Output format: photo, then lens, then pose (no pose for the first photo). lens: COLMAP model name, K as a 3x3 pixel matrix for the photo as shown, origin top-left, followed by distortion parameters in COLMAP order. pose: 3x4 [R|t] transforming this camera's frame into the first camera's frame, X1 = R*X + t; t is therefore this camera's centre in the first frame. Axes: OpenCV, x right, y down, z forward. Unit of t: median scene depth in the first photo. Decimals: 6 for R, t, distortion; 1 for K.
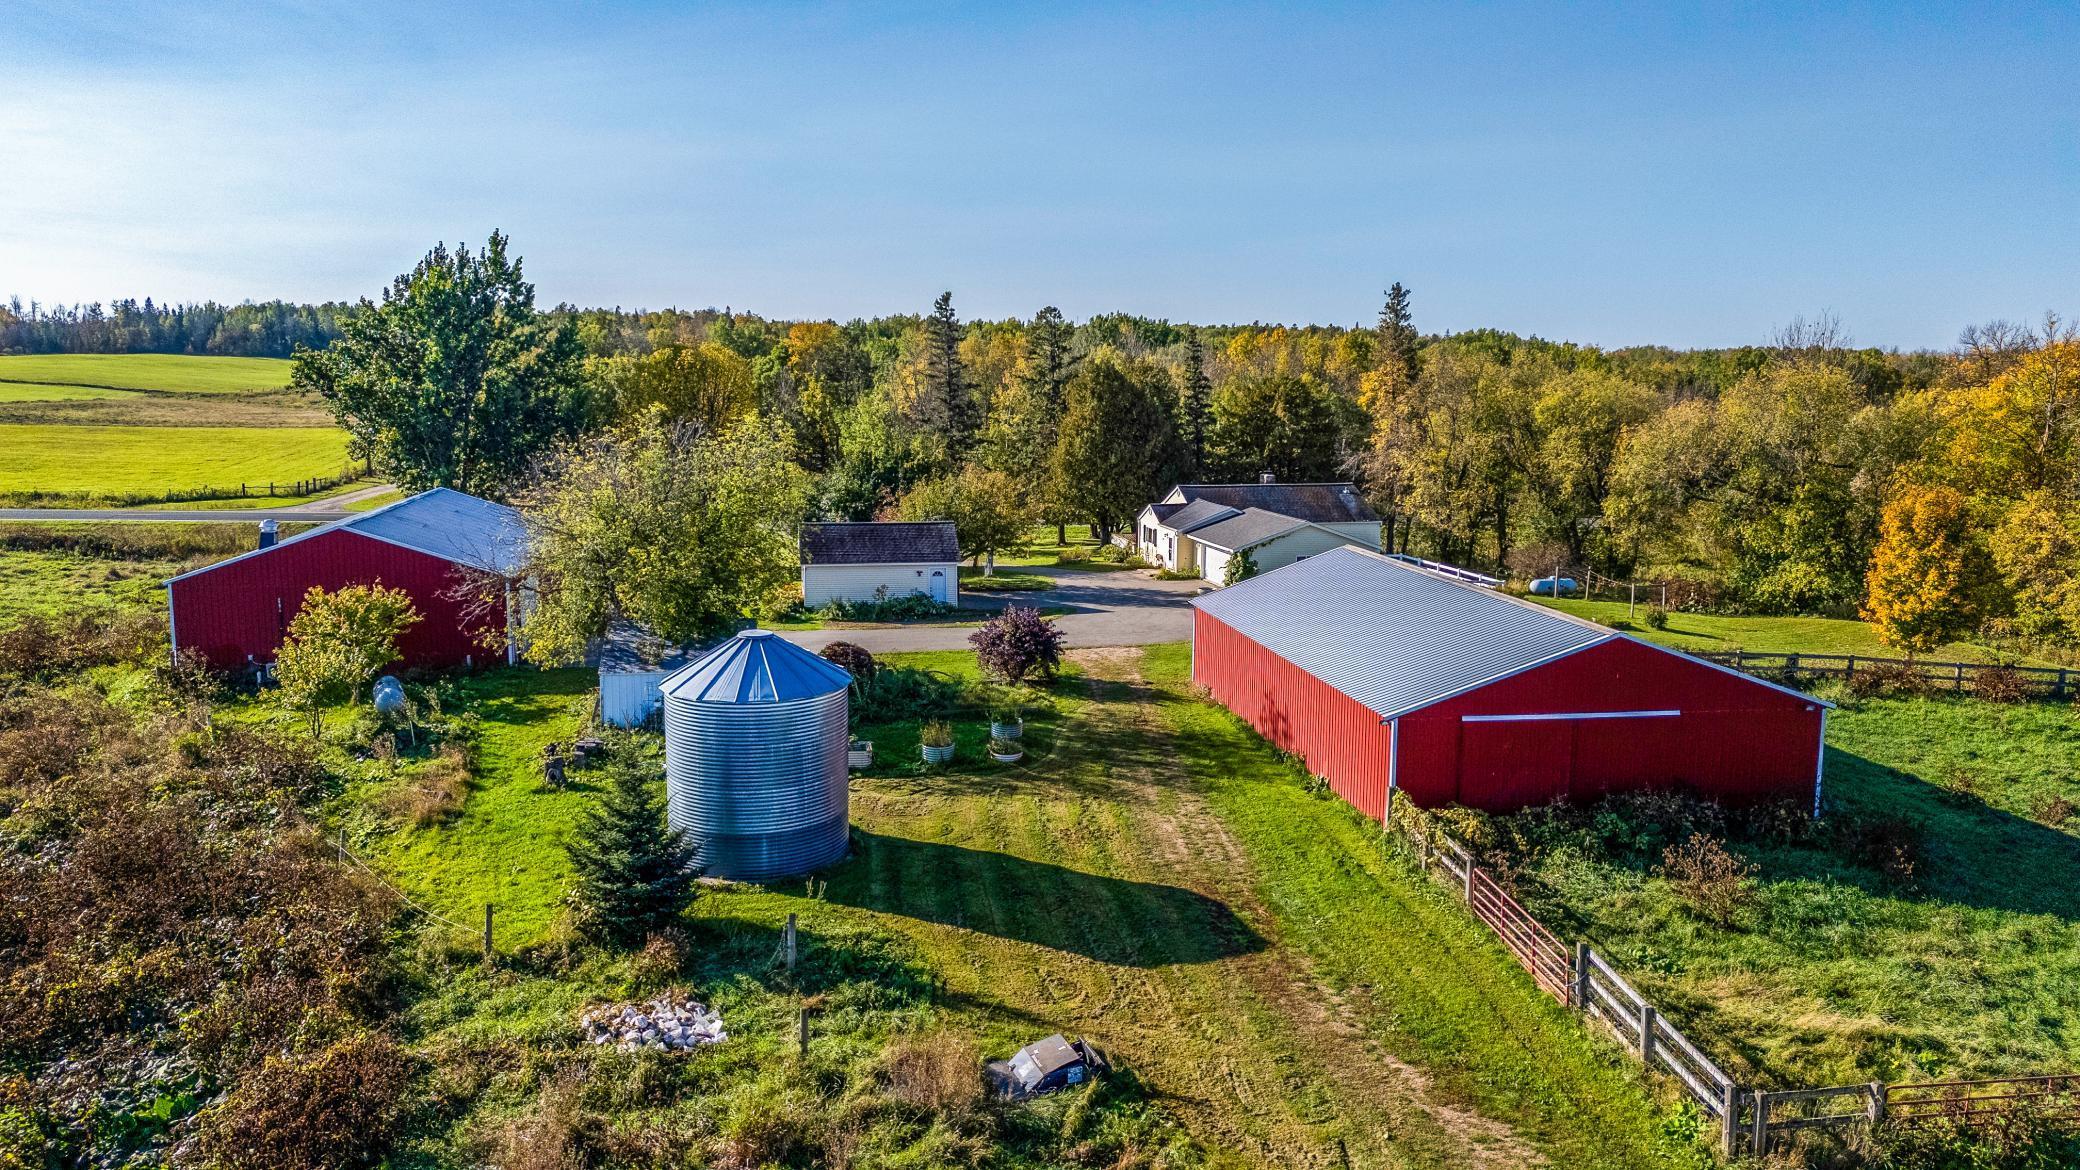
lens RADIAL K [[1520.8, 0, 1044.4], [0, 1520.8, 574.0], [0, 0, 1]] dist [0.114439, -0.147971]
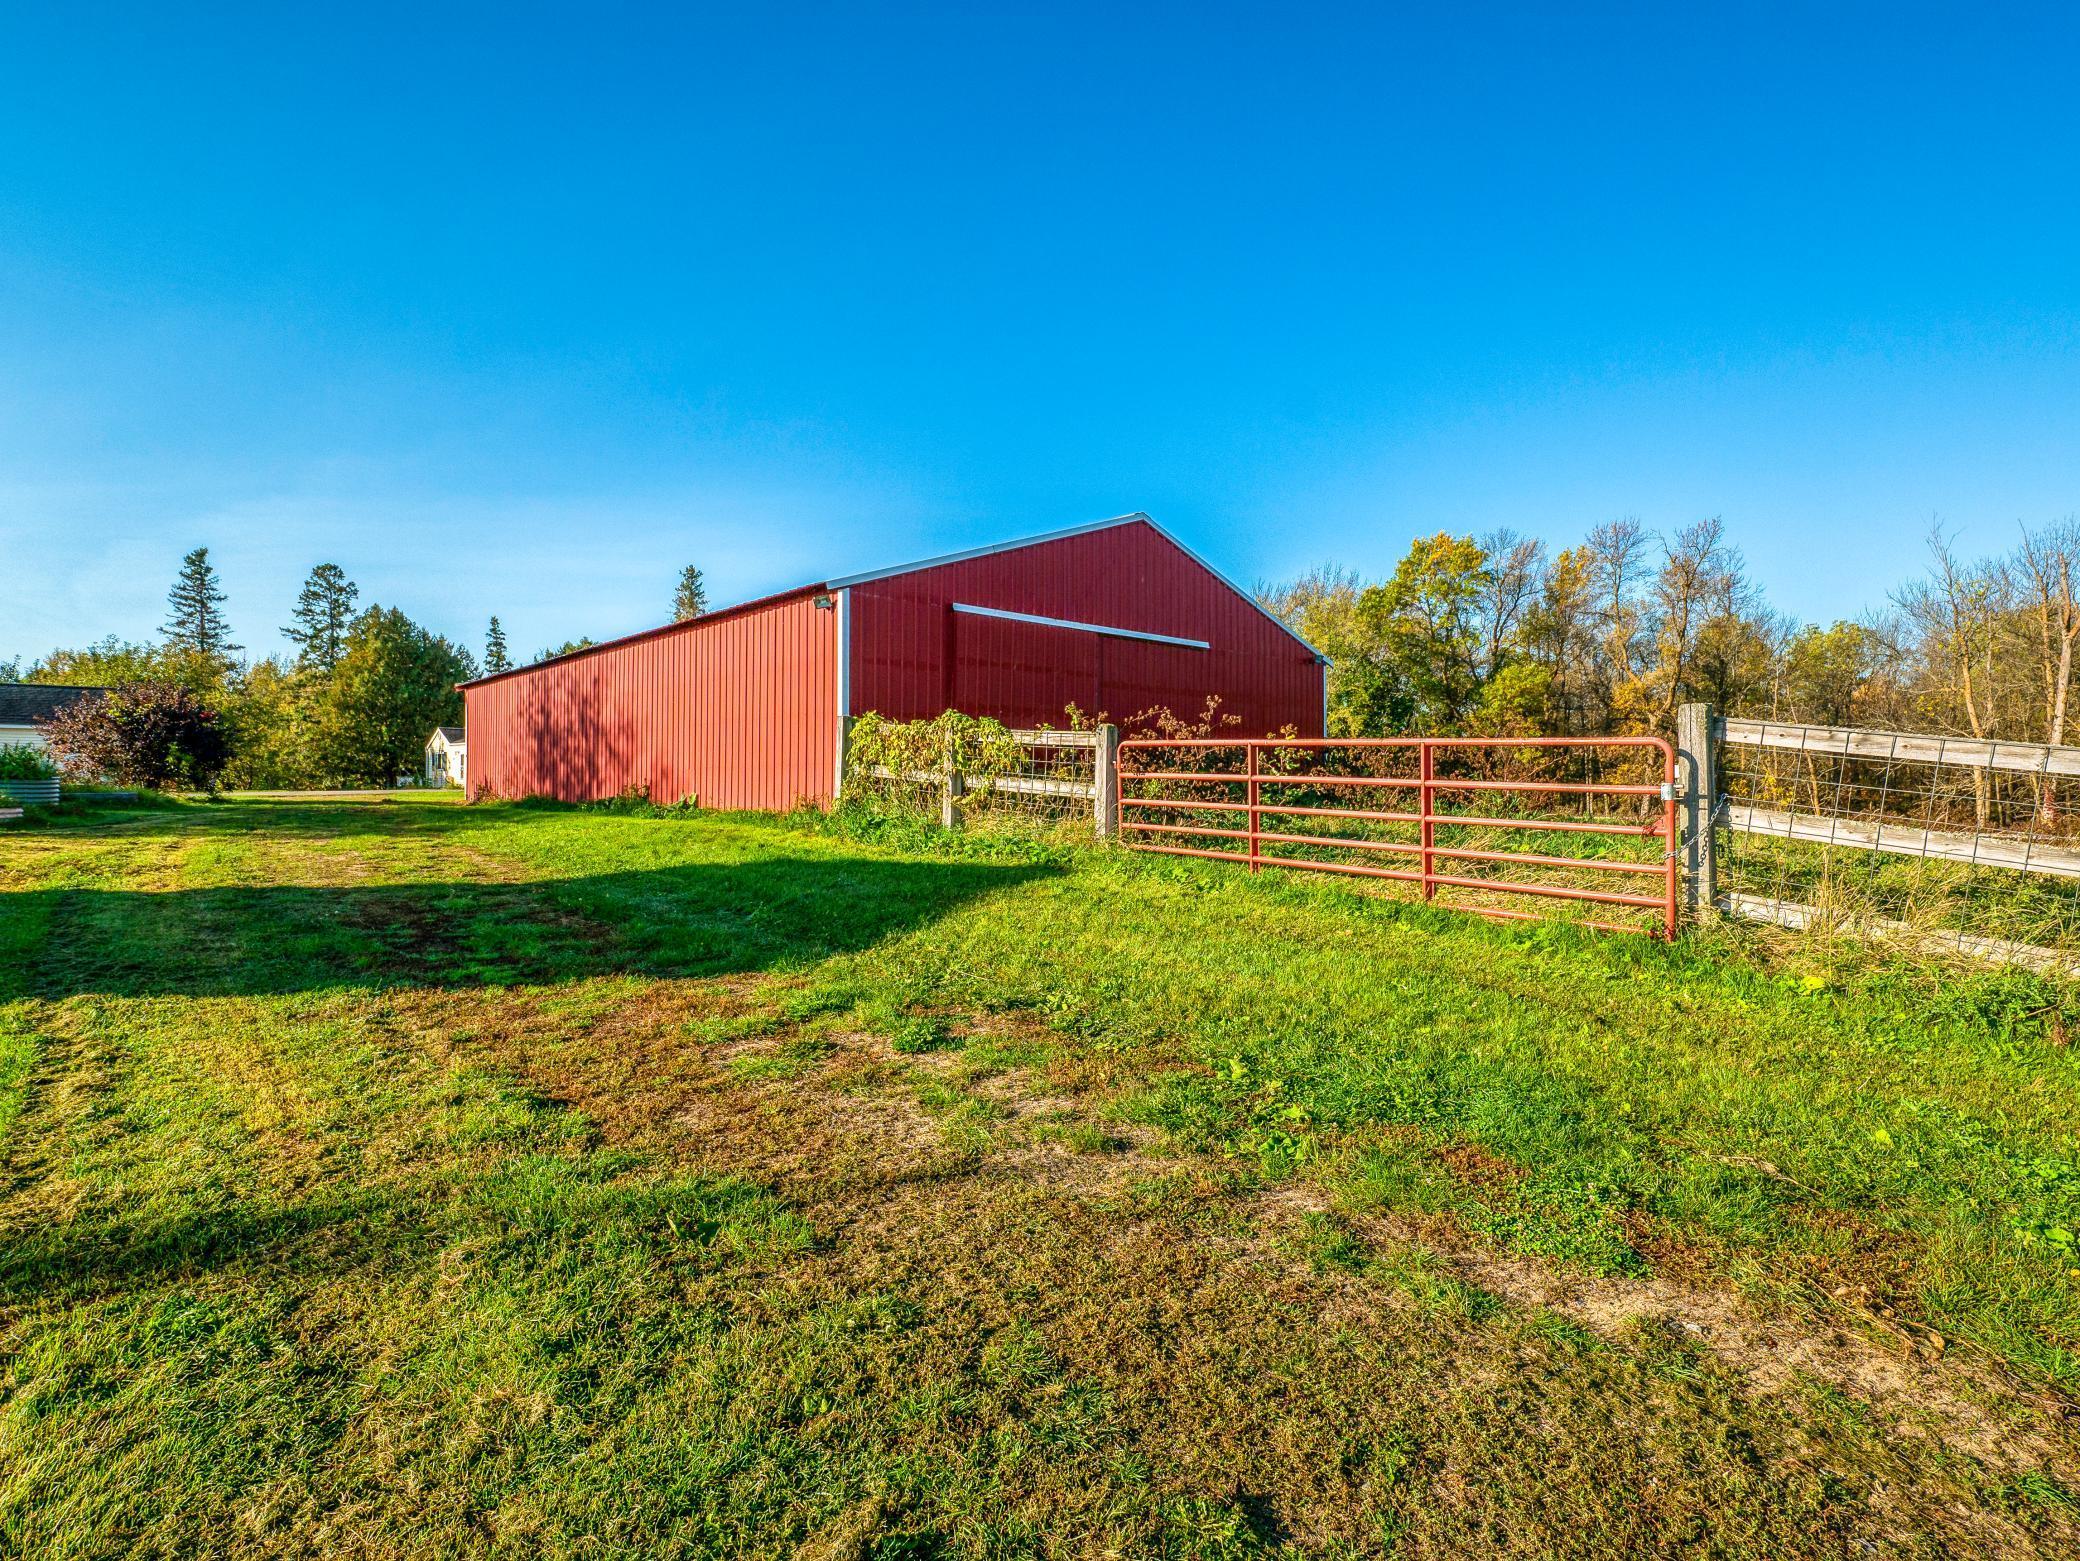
lens RADIAL K [[1434.3, 0, 1040.0], [0, 1434.3, 780.5], [0, 0, 1]] dist [0.055419, -0.058837]
pose [[0.897134, -0.035969, 0.440293, 0.059035], [0.050043, 0.998539, -0.020393, 0.133581], [-0.438916, 0.040329, 0.897623, 0.427377]]
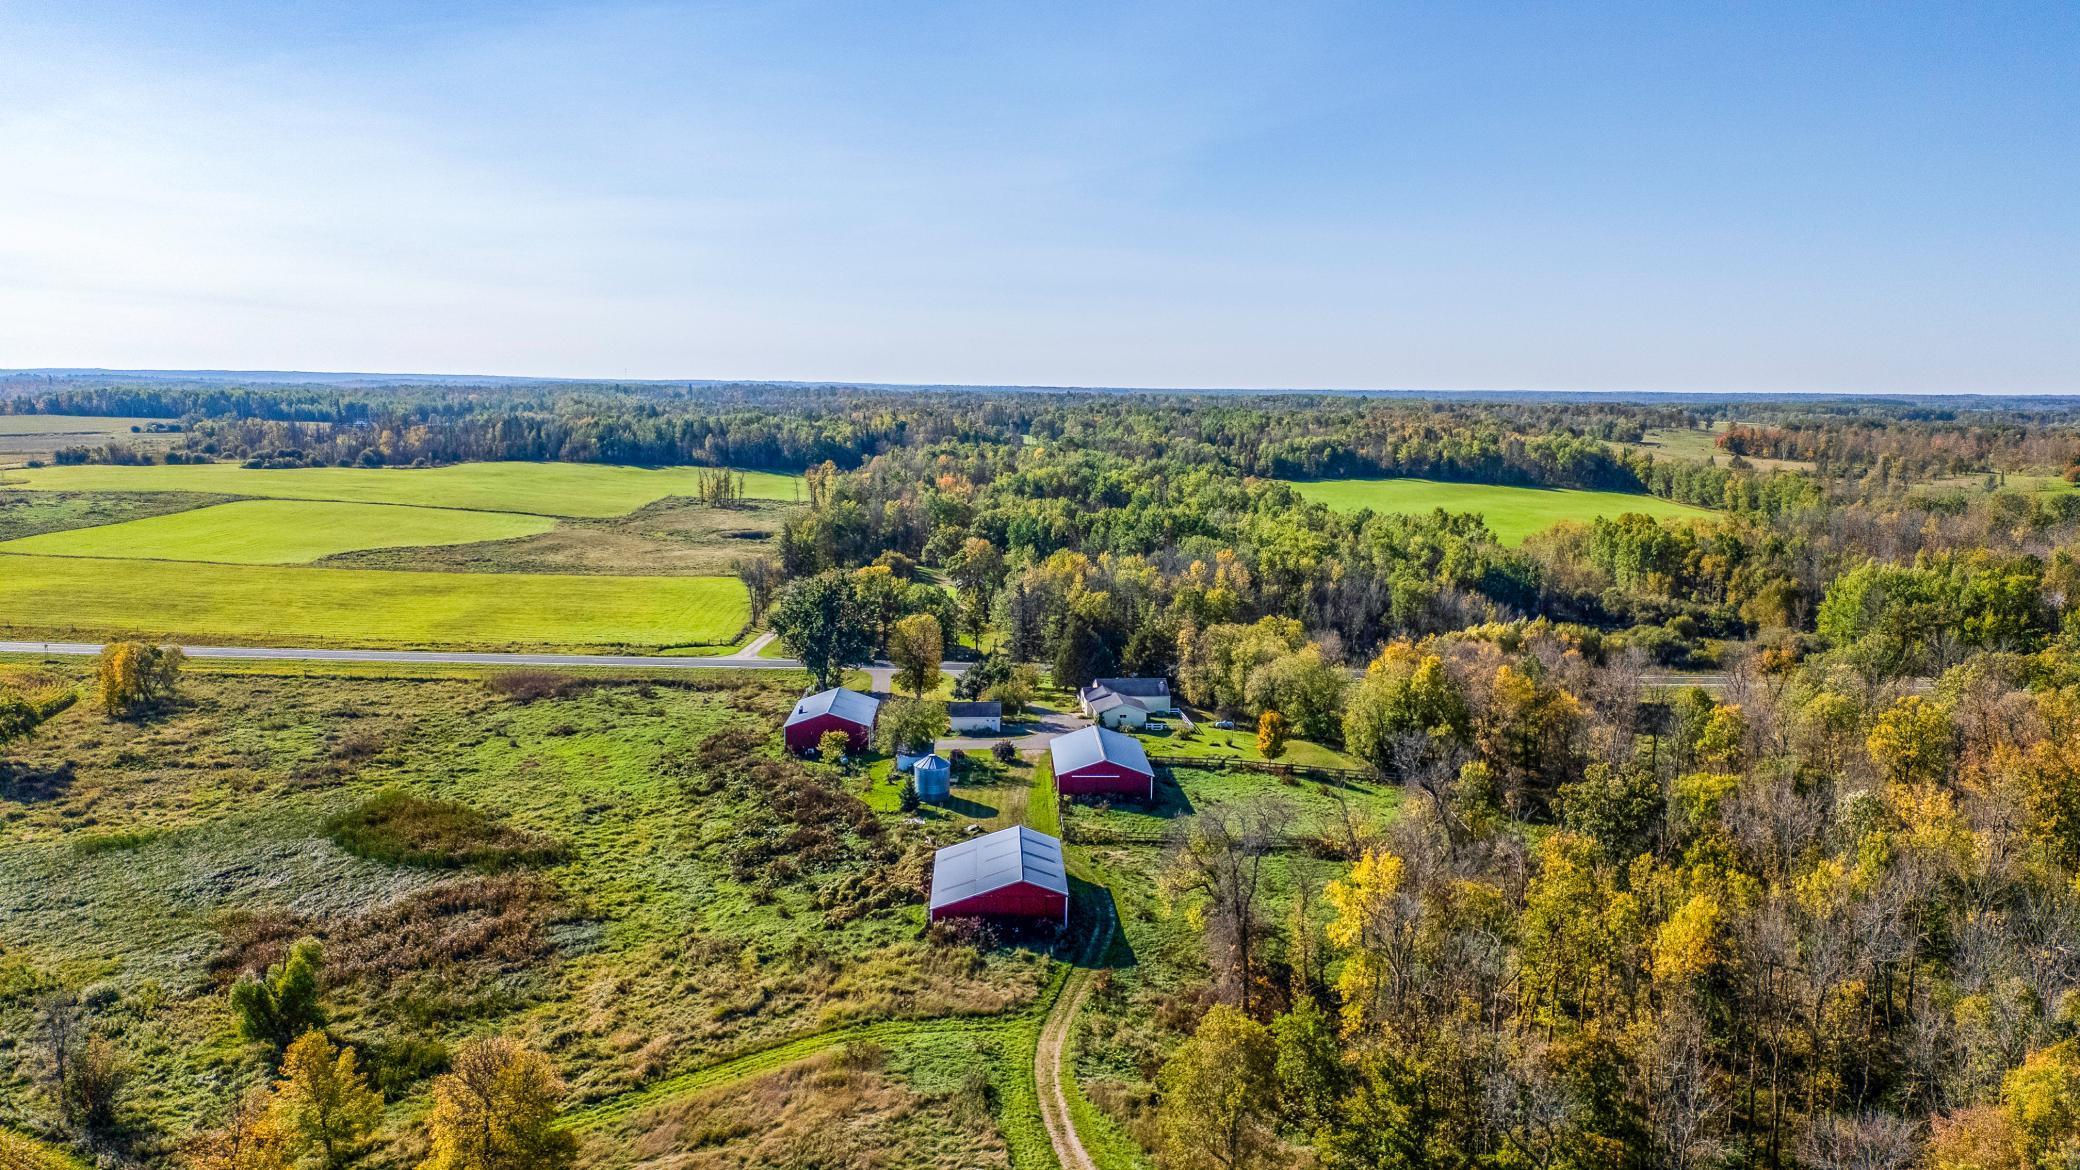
lens RADIAL K [[1520.8, 0, 1044.4], [0, 1520.8, 574.0], [0, 0, 1]] dist [0.114439, -0.147971]
pose [[0.991579, 0.022554, -0.127521, 0.622203], [-0.024297, 0.999631, -0.012122, -0.389053], [0.127201, 0.015118, 0.991762, -3.040397]]
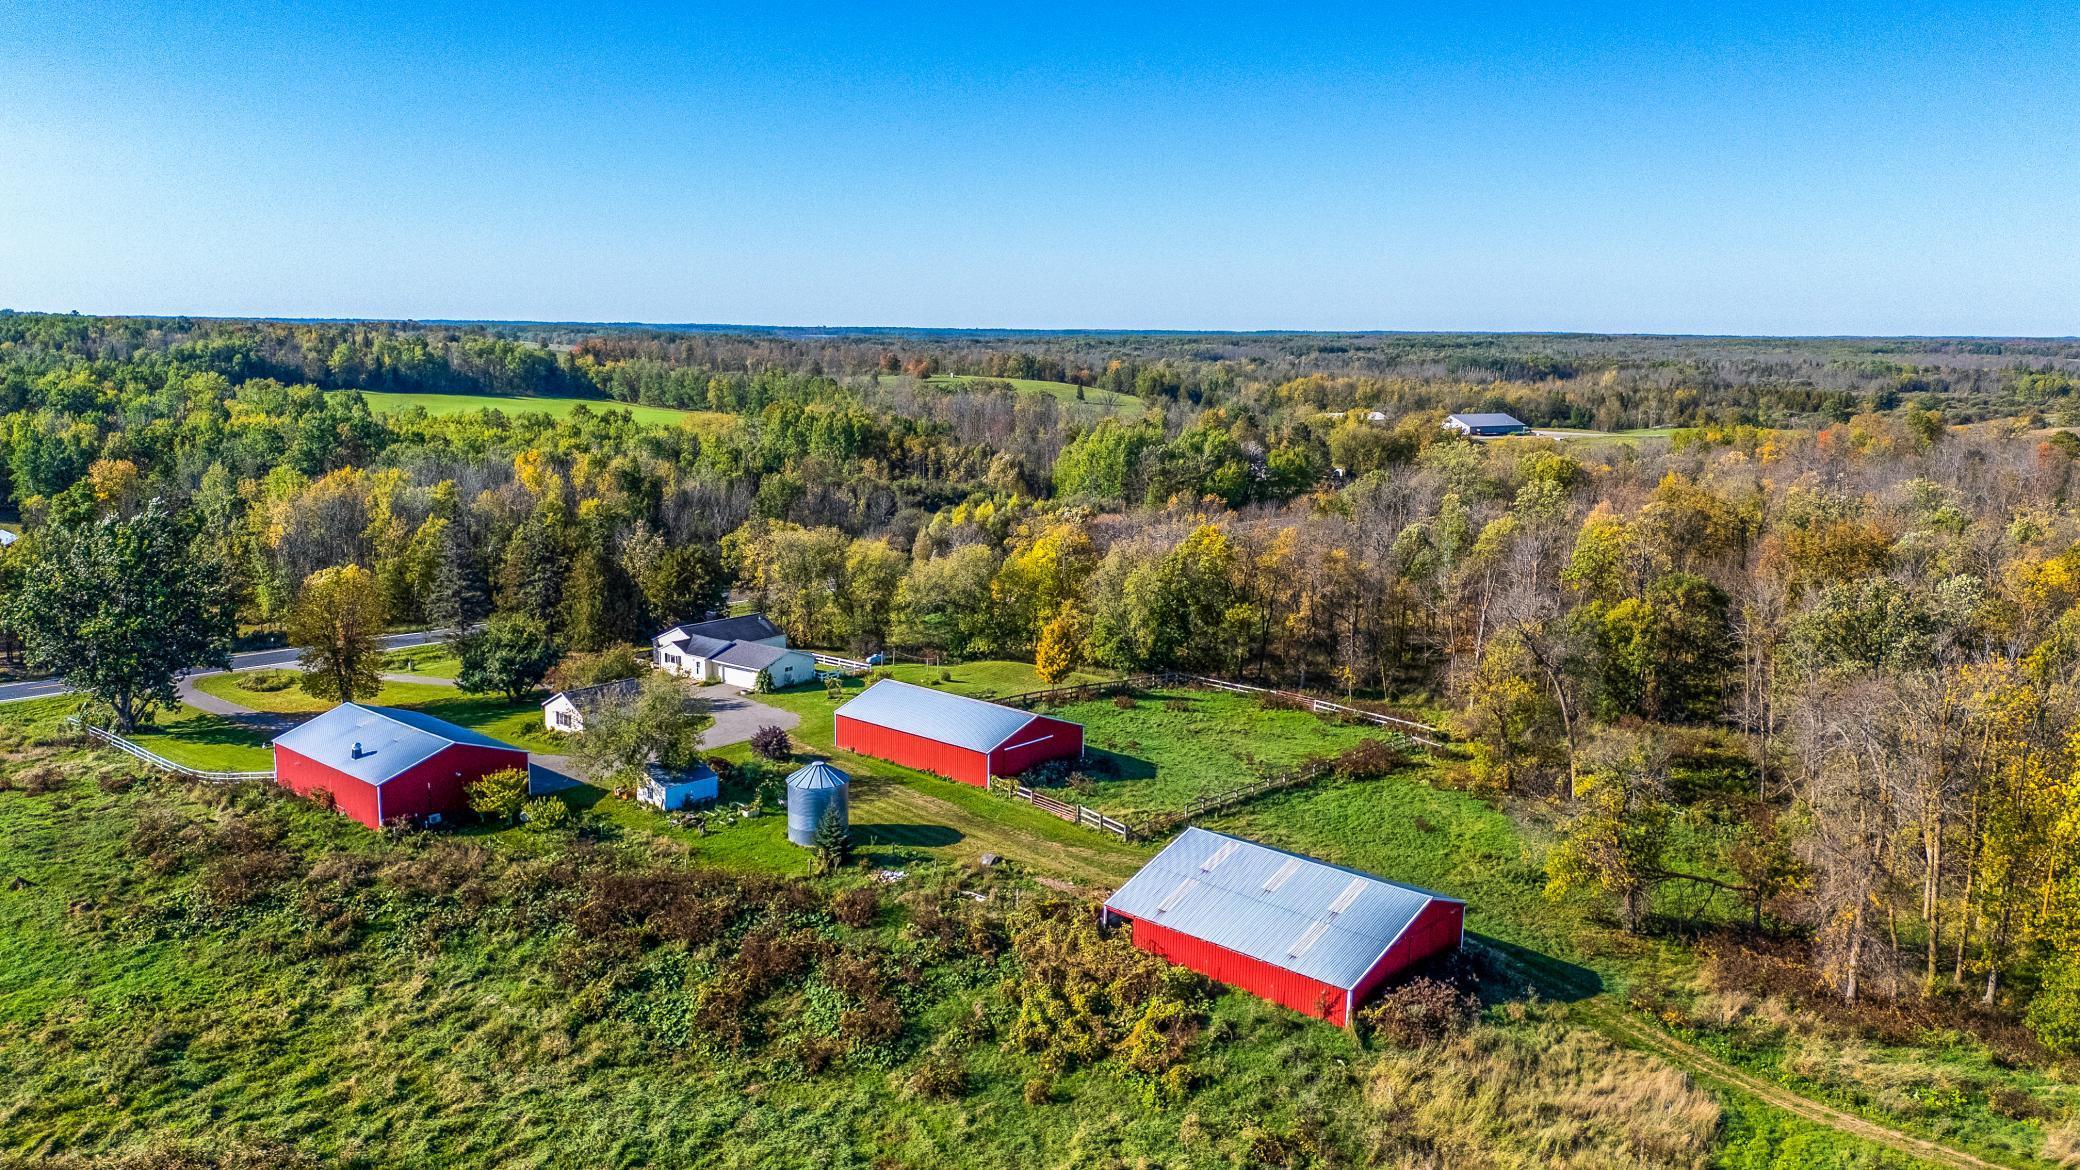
lens RADIAL K [[1520.8, 0, 1044.4], [0, 1520.8, 574.0], [0, 0, 1]] dist [0.114439, -0.147971]
pose [[0.784783, -0.098255, 0.611933, -1.243777], [0.080427, 0.995150, 0.056642, -0.351763], [-0.614530, 0.004764, 0.788879, -1.243347]]
